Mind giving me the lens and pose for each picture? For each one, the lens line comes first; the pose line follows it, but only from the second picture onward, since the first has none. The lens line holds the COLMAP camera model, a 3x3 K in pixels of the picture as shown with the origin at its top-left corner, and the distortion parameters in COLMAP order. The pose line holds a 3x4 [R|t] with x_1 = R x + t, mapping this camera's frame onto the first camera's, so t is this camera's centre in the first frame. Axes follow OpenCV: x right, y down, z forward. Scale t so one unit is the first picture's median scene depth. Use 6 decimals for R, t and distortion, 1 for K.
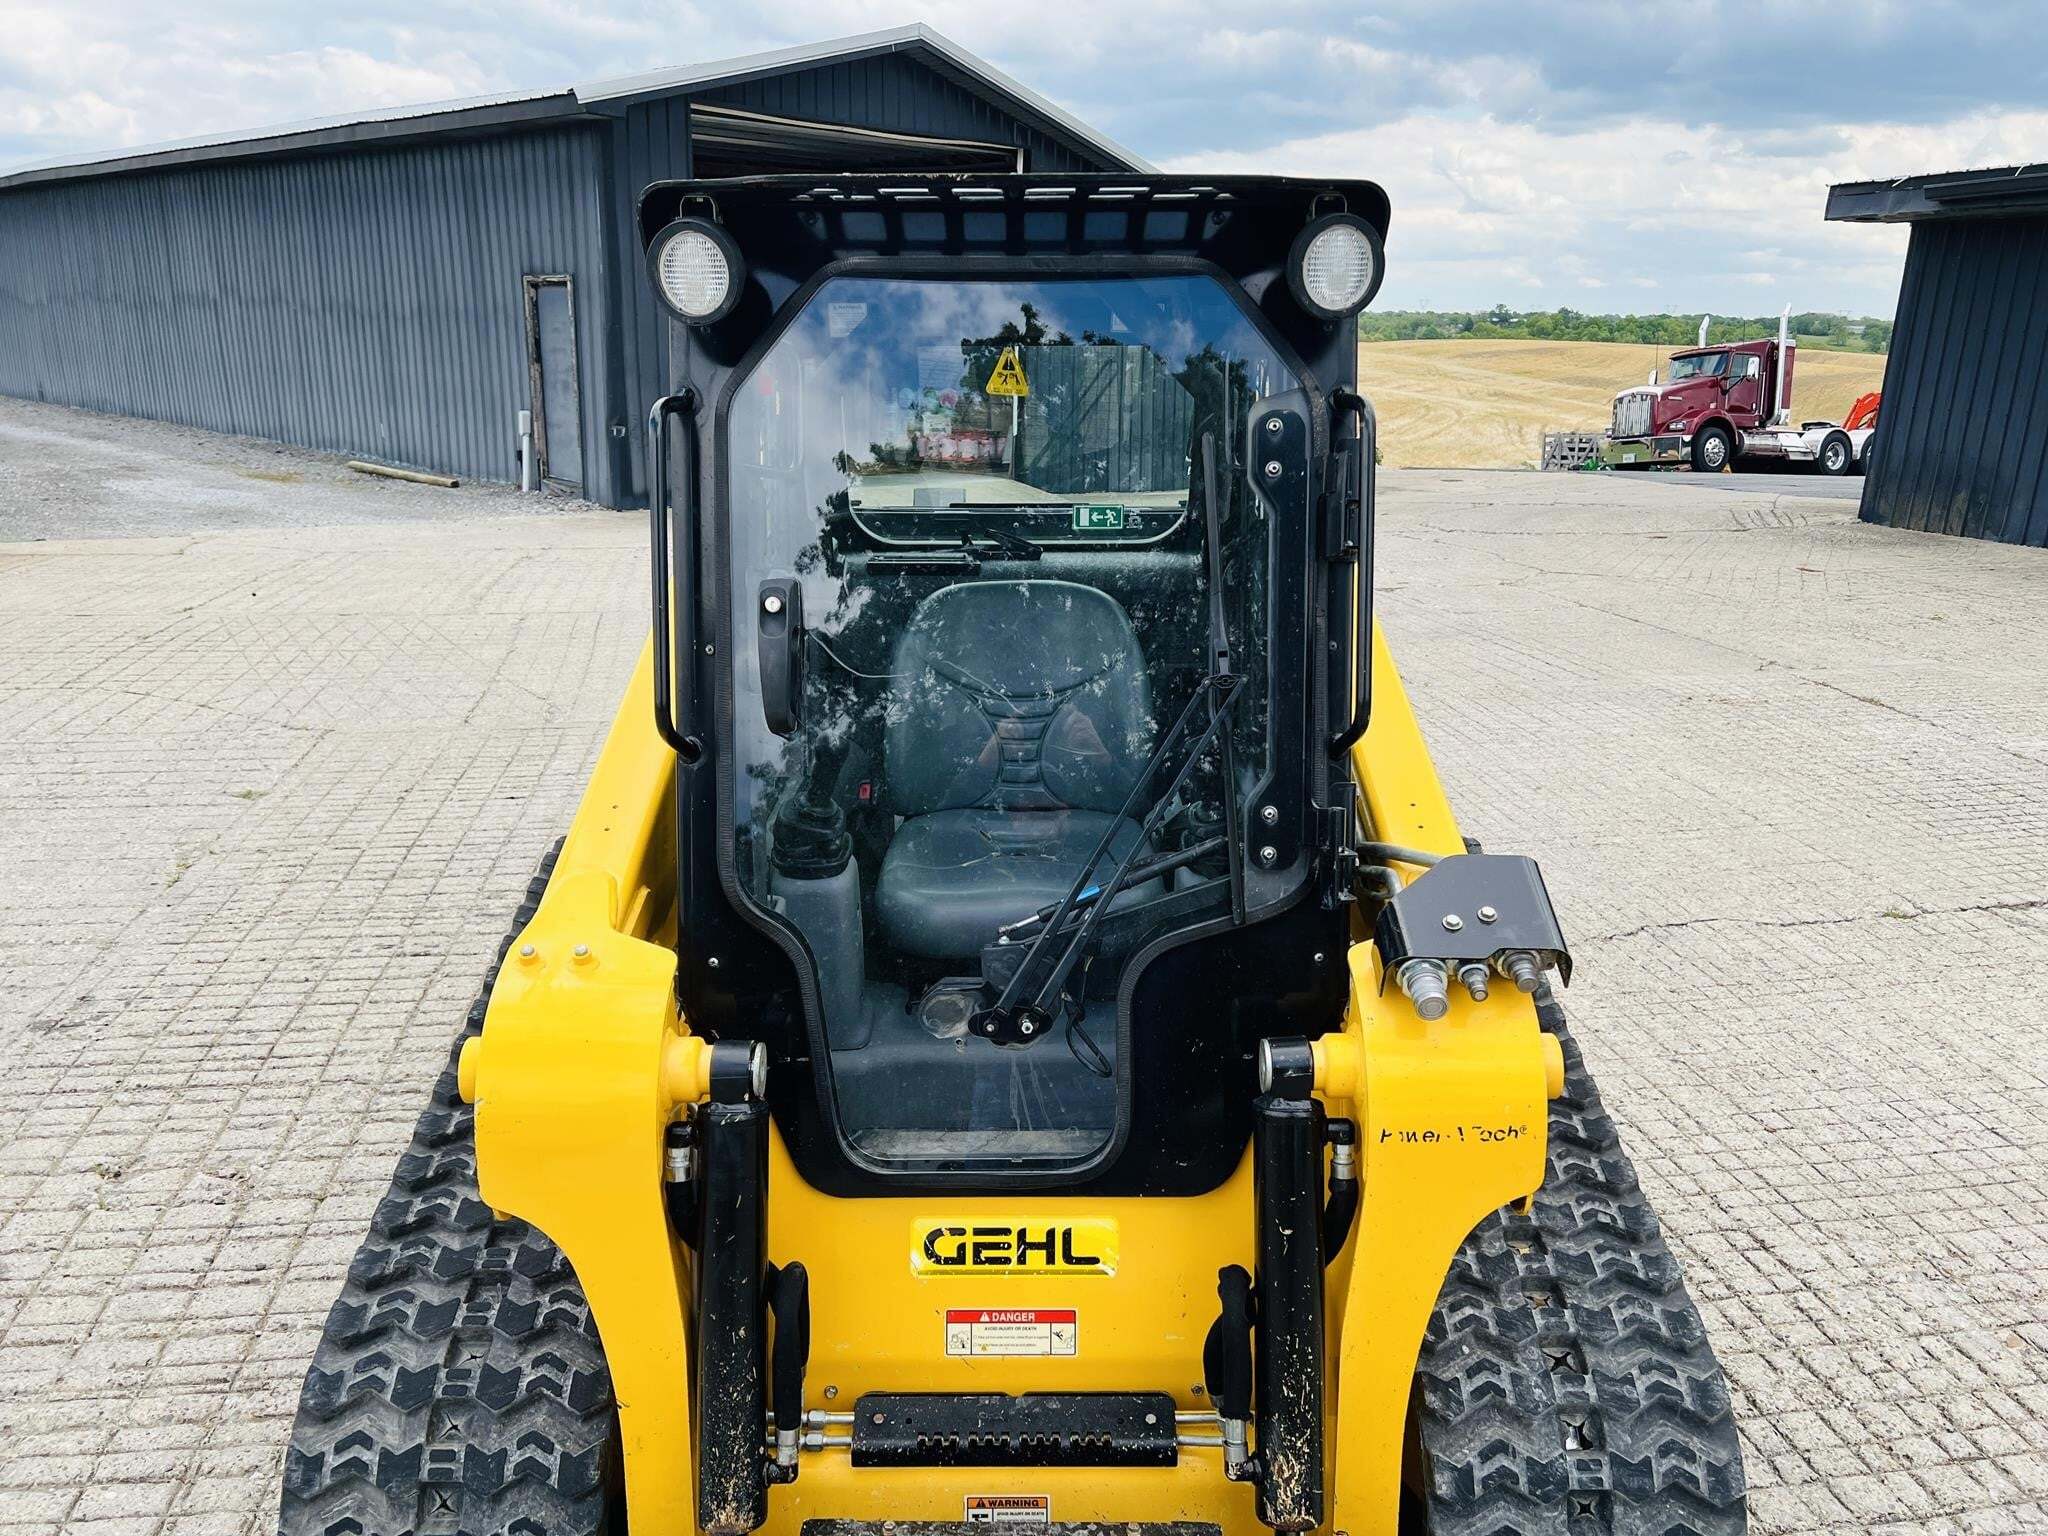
lens RADIAL K [[1539.4, 0, 1039.4], [0, 1539.4, 779.0], [0, 0, 1]] dist [0.053905, -0.059796]
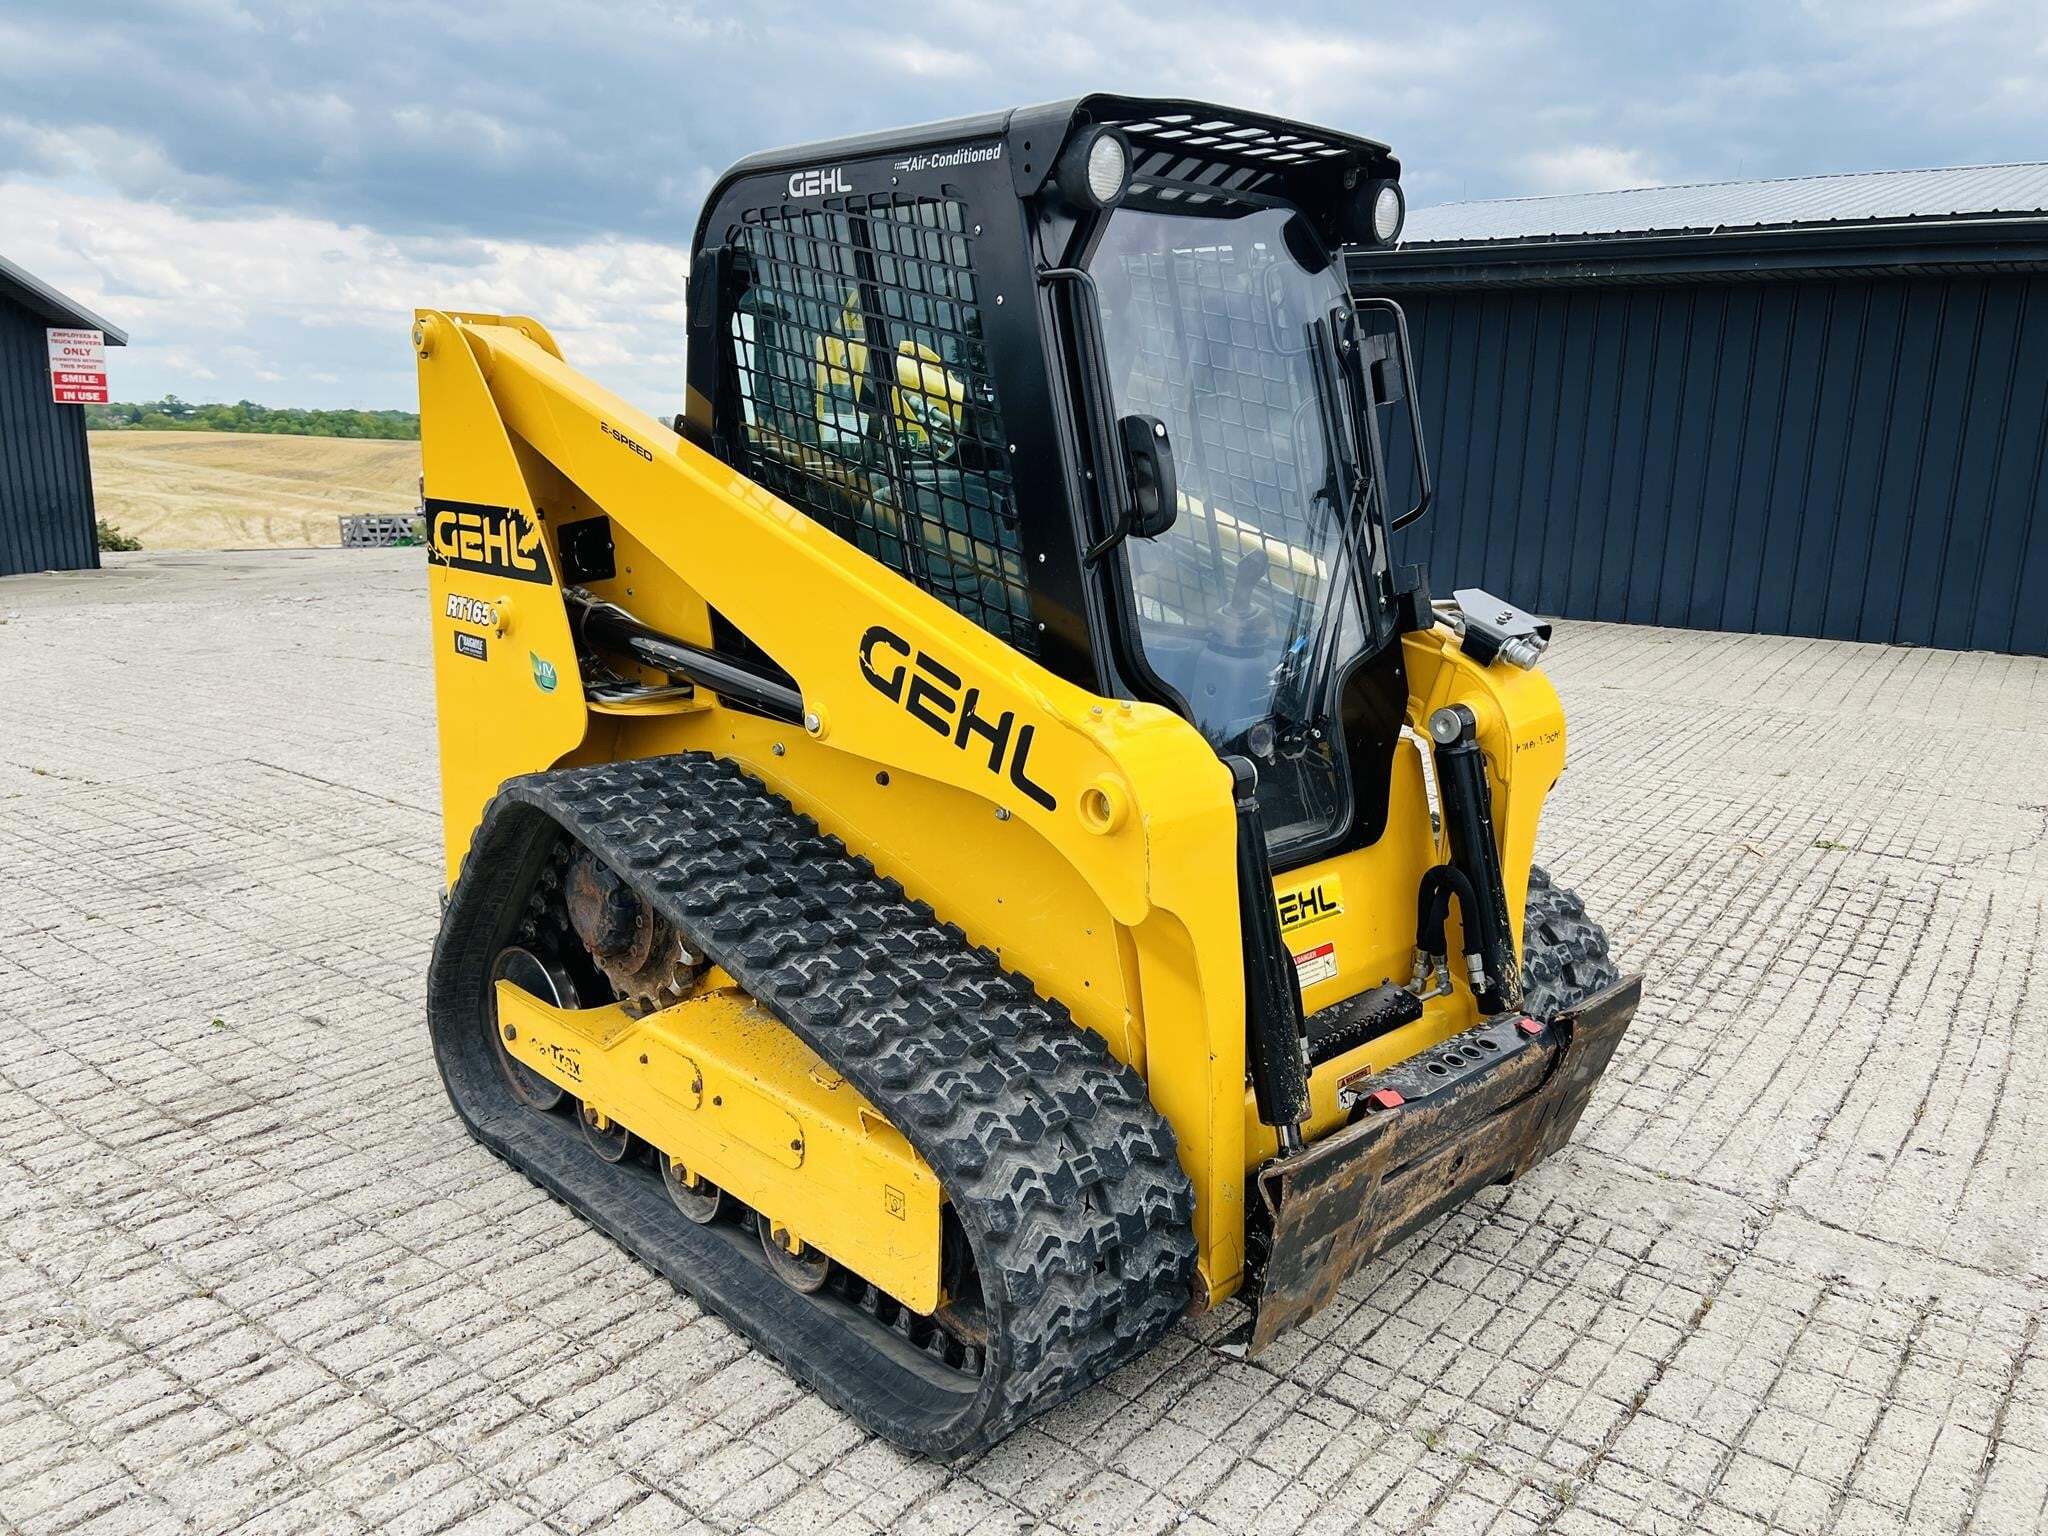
lens RADIAL K [[1539.4, 0, 1053.5], [0, 1539.4, 781.9], [0, 0, 1]] dist [0.053905, -0.059796]
pose [[0.708812, -0.150790, 0.689092, -0.758506], [0.189109, 0.981746, 0.020309, 0.086879], [-0.679576, 0.115919, 0.724389, 0.101558]]
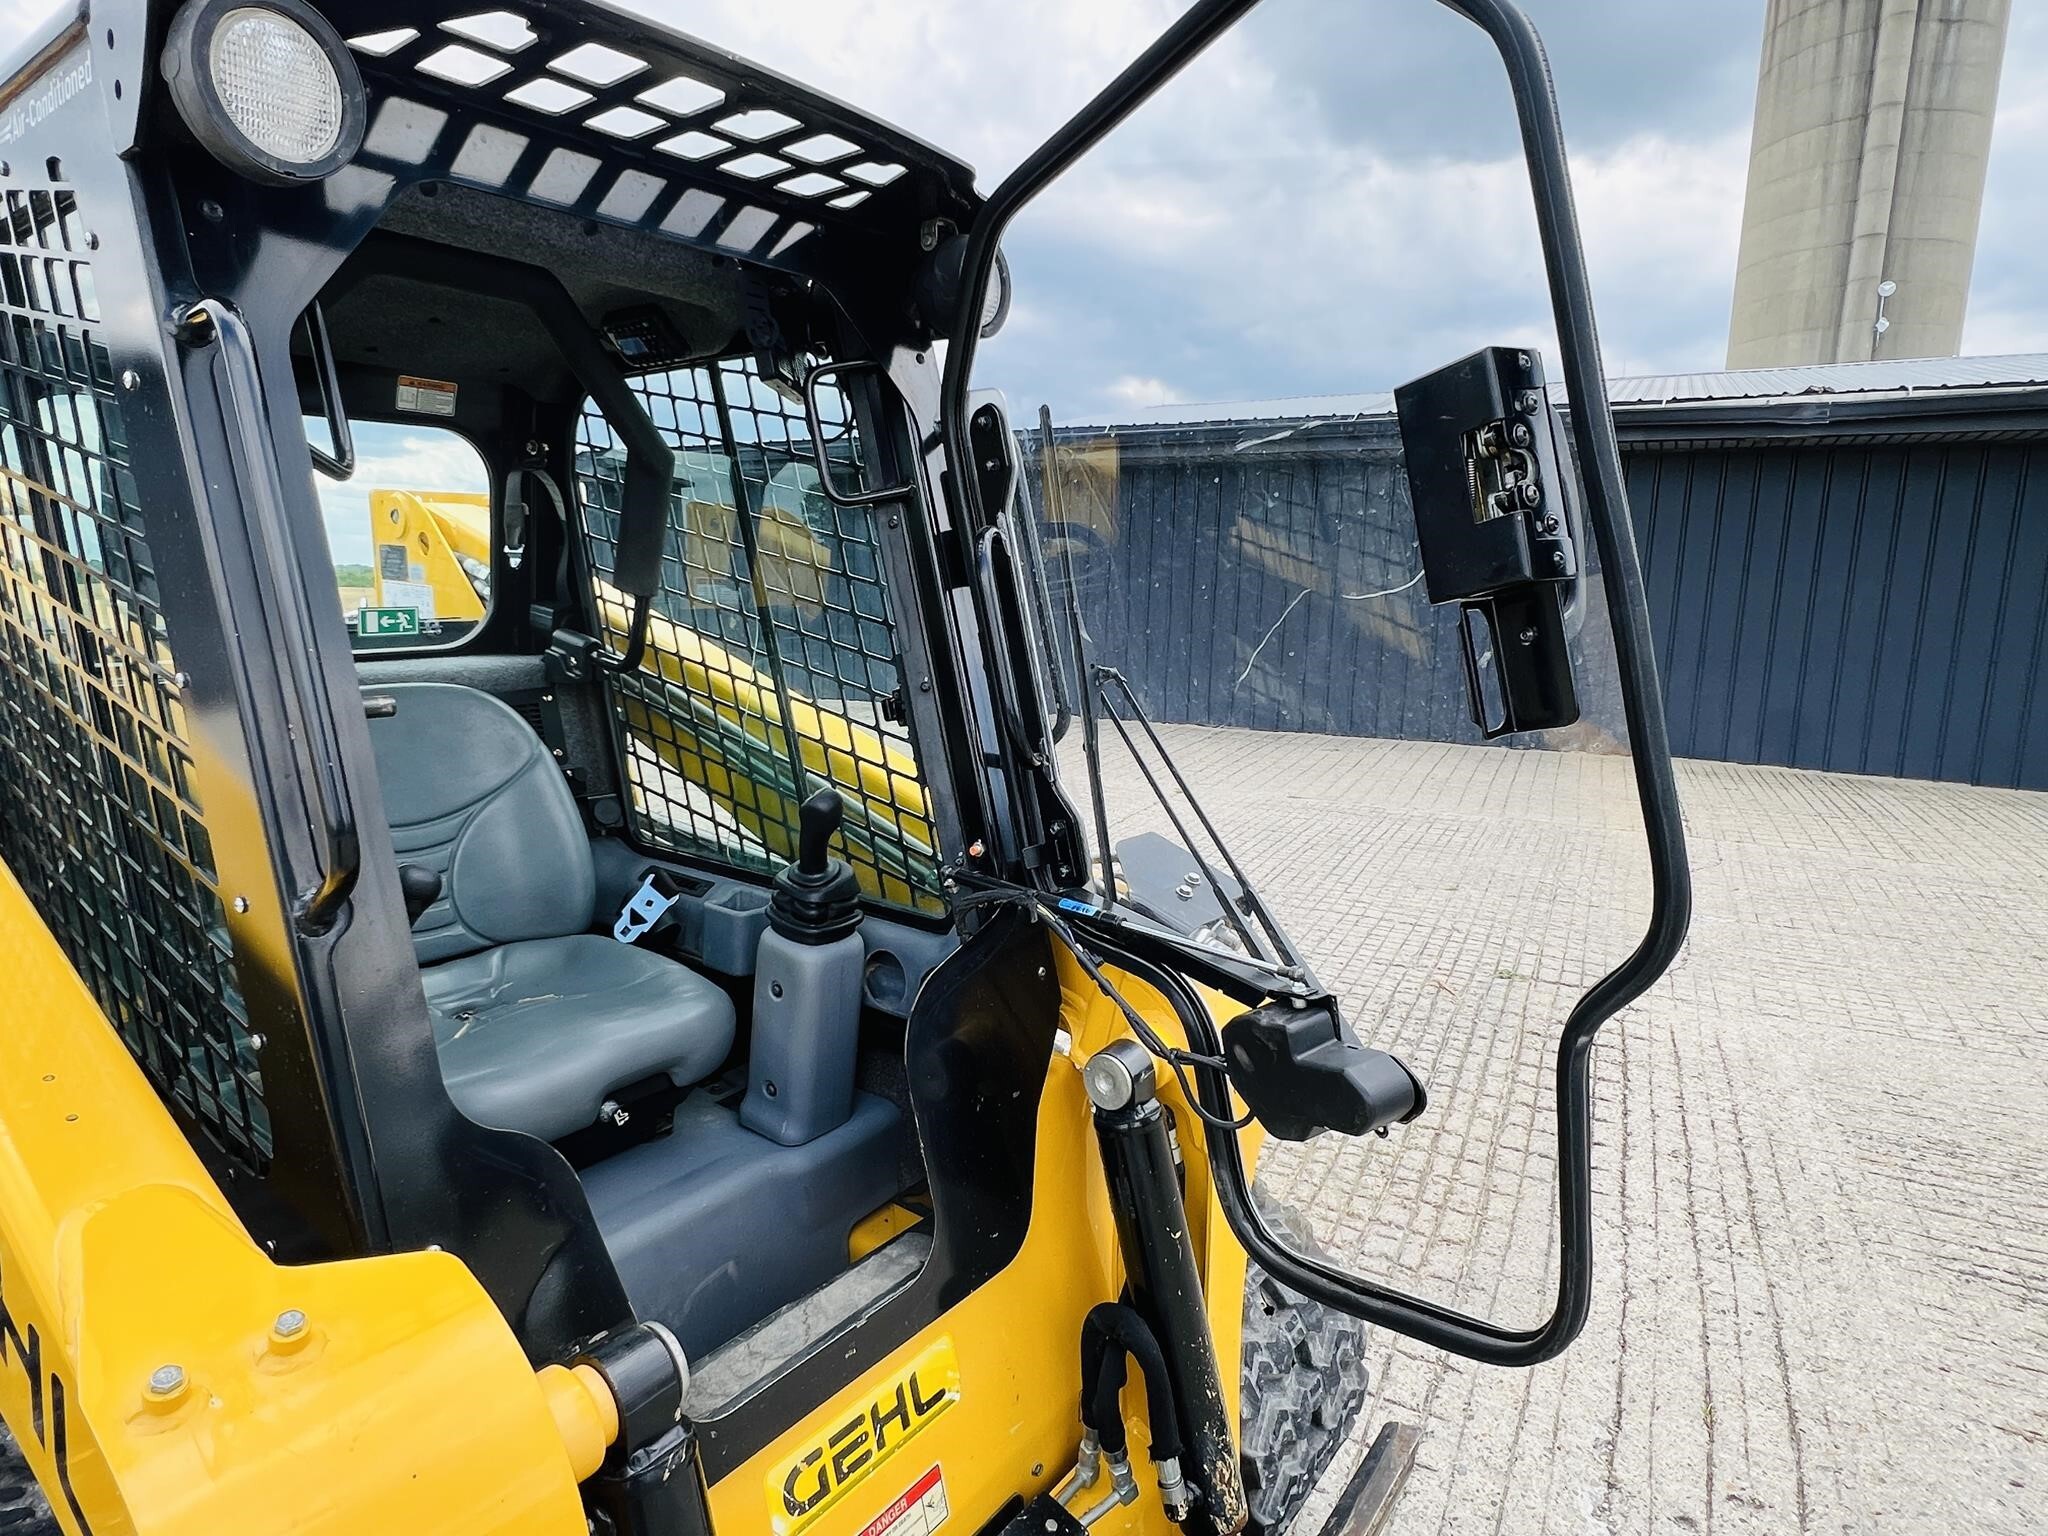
lens RADIAL K [[1154.8, 0, 1015.9], [0, 1154.8, 775.2], [0, 0, 1]] dist [-0.003444, 0.000399]
pose [[0.617931, -0.137860, 0.774051, -0.266606], [0.219607, 0.975587, -0.001561, -0.008091], [-0.754939, 0.170952, 0.633121, 0.352408]]
